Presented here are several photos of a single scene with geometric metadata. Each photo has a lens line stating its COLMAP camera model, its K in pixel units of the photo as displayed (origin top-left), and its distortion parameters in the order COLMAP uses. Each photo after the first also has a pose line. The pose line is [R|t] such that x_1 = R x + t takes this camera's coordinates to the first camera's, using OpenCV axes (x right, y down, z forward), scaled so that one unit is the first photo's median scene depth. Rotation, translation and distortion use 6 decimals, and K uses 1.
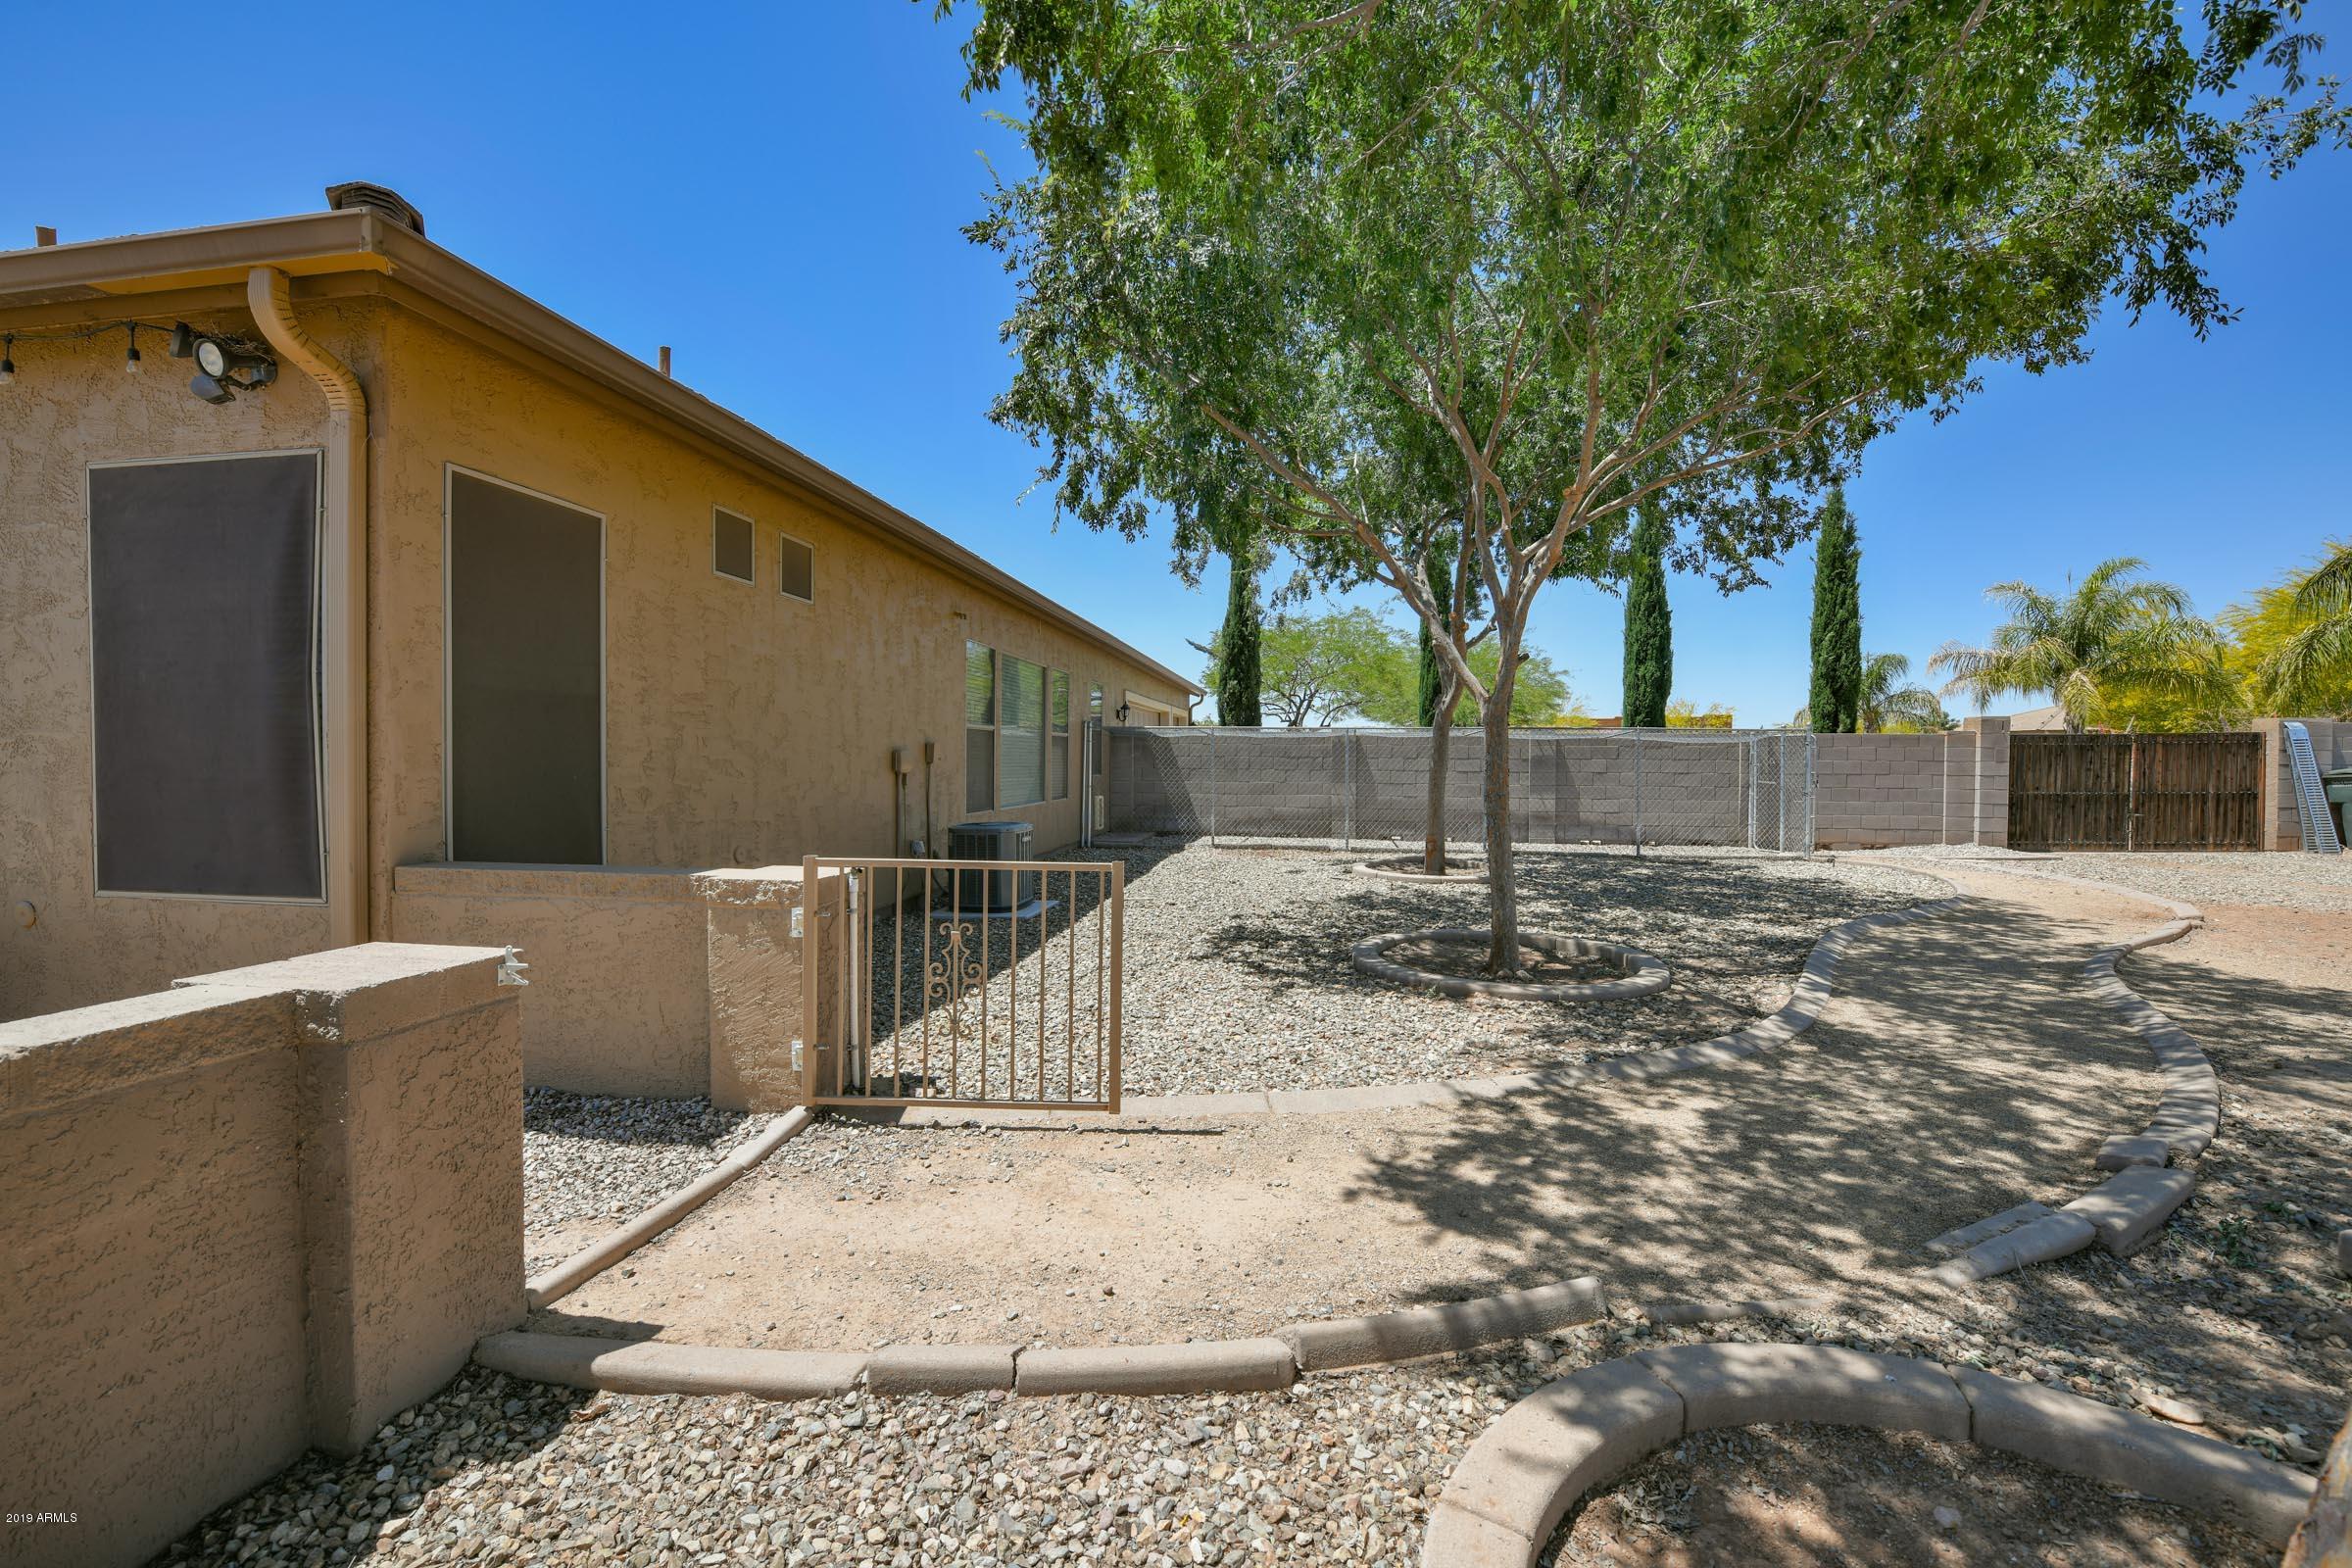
lens RADIAL K [[939.8, 0, 1161.7], [0, 939.8, 799.1], [0, 0, 1]] dist [-0.020942, -0.000474]
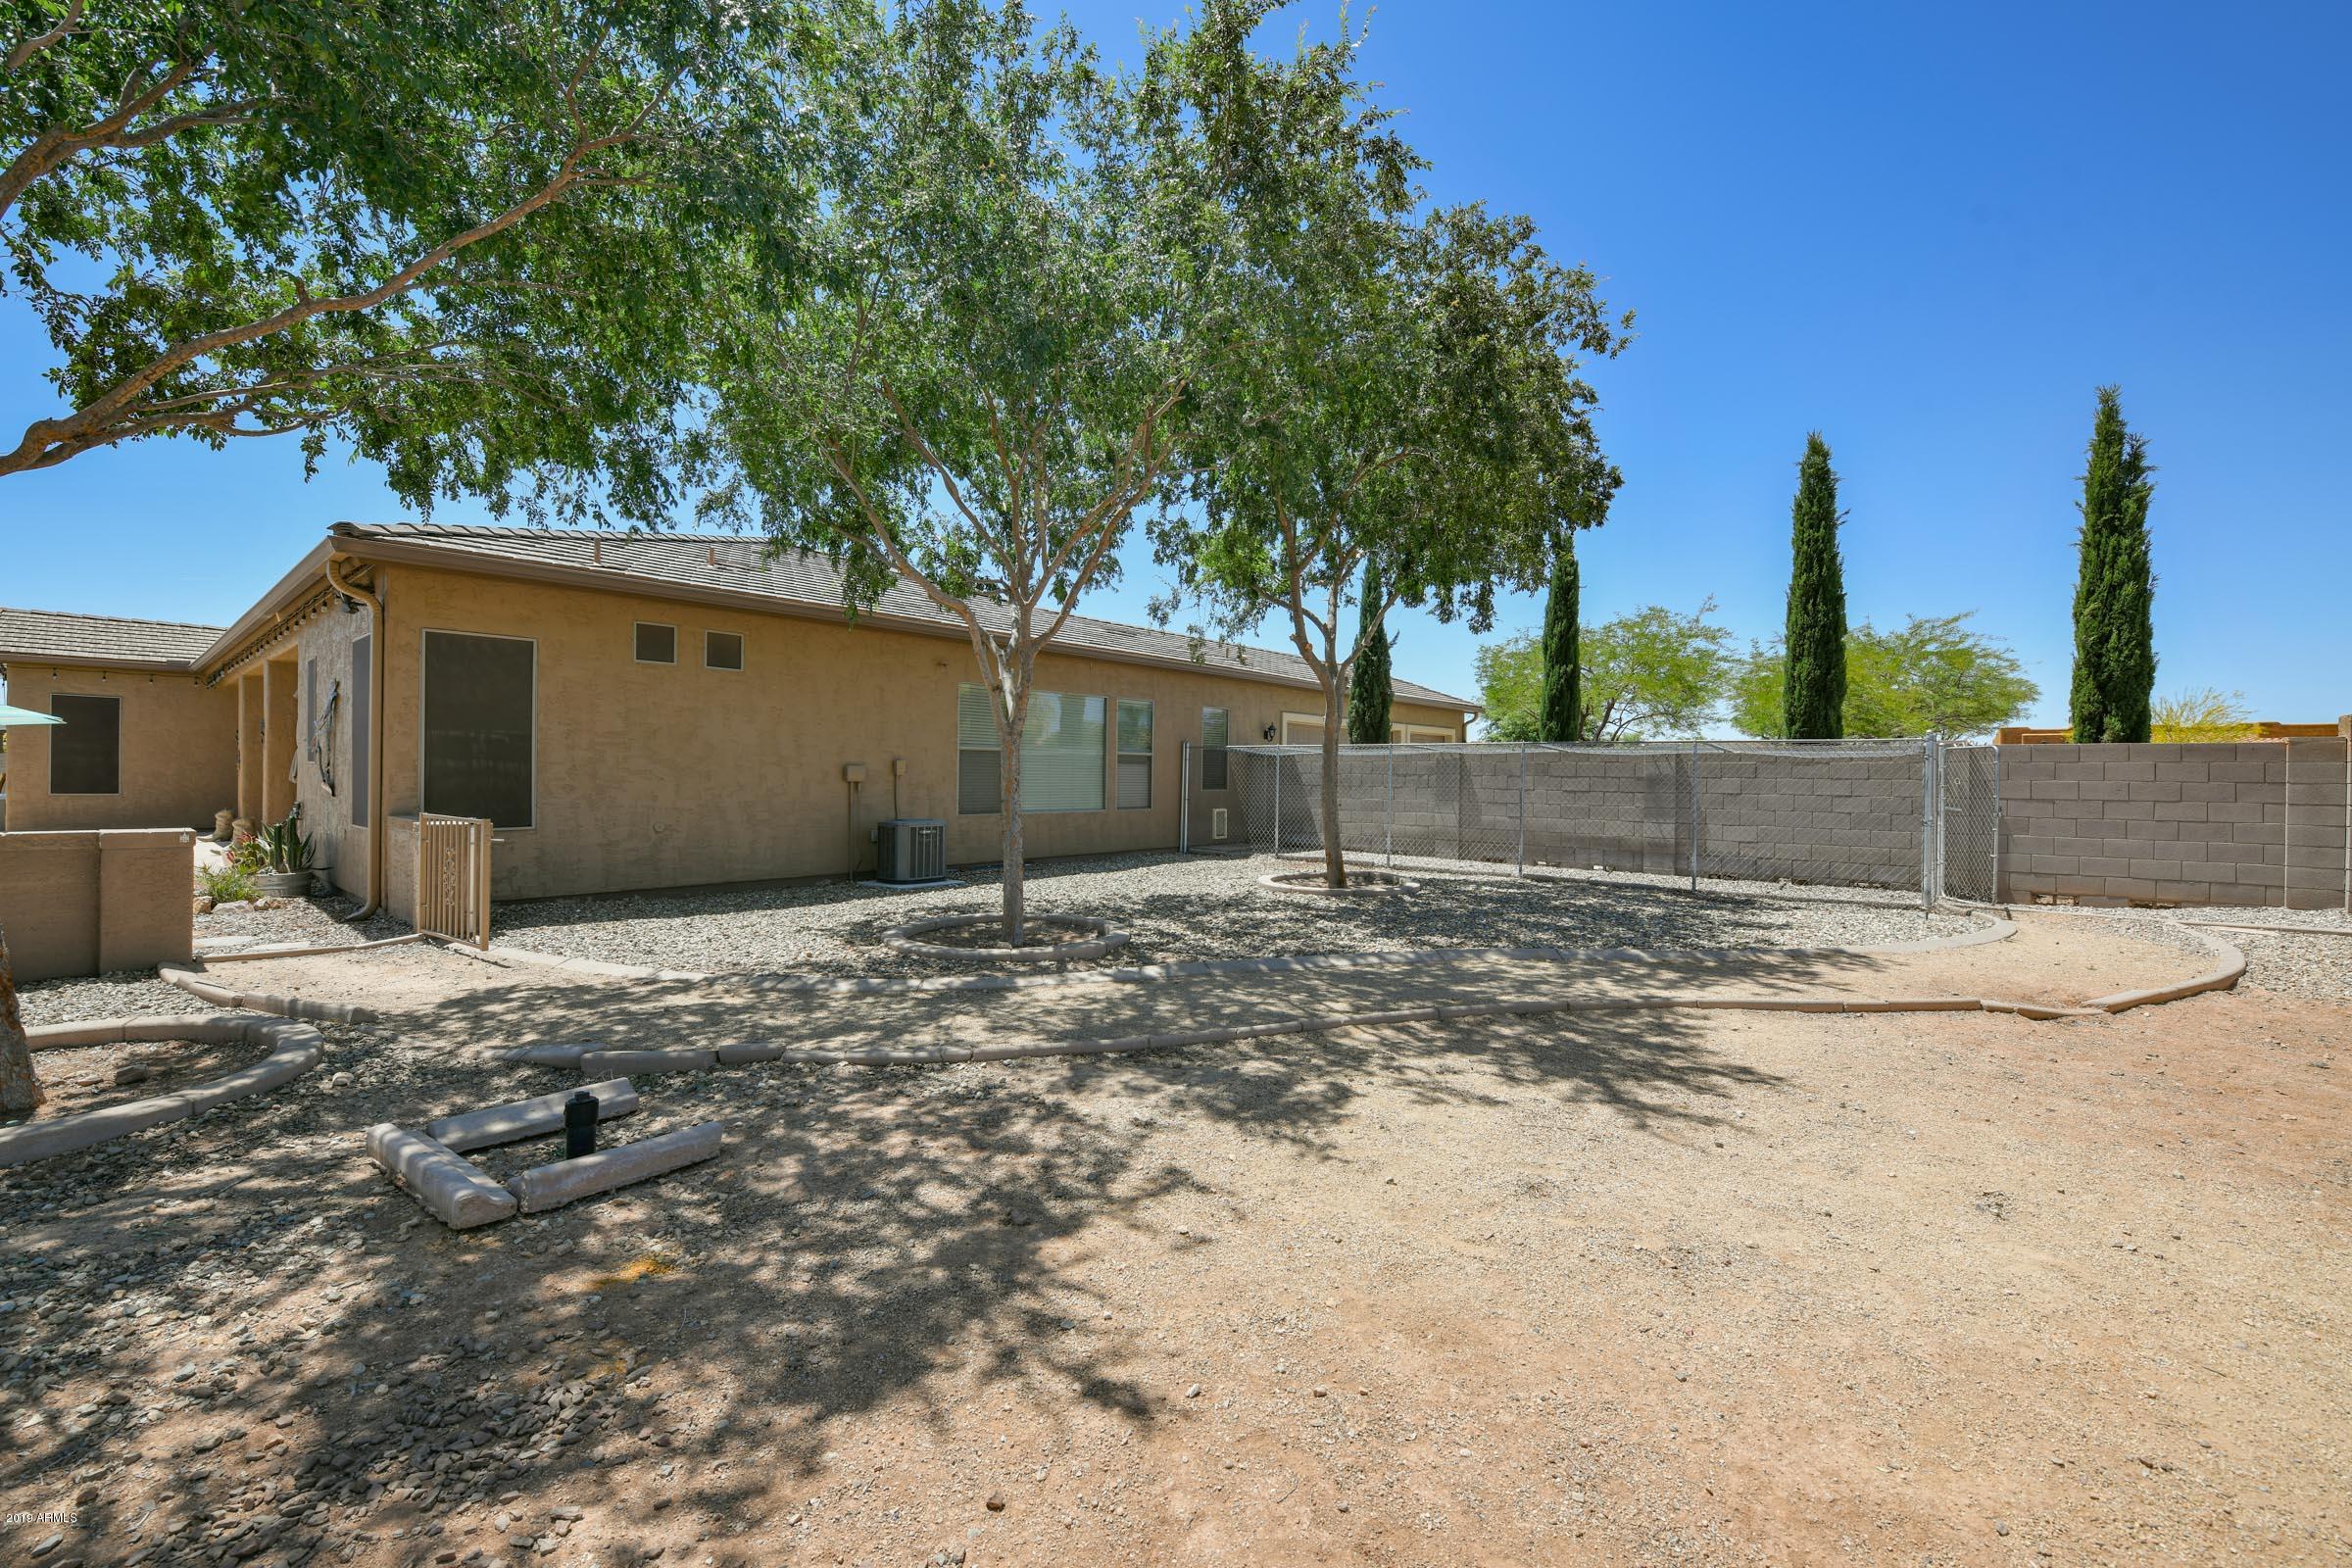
lens RADIAL K [[939.8, 0, 1168.4], [0, 939.8, 787.4], [0, 0, 1]] dist [-0.020942, -0.000474]
pose [[0.852961, 0.010193, -0.521875, 0.516793], [-0.028589, 0.999221, -0.027210, 0.003379], [0.521191, 0.038129, 0.852588, 0.024994]]
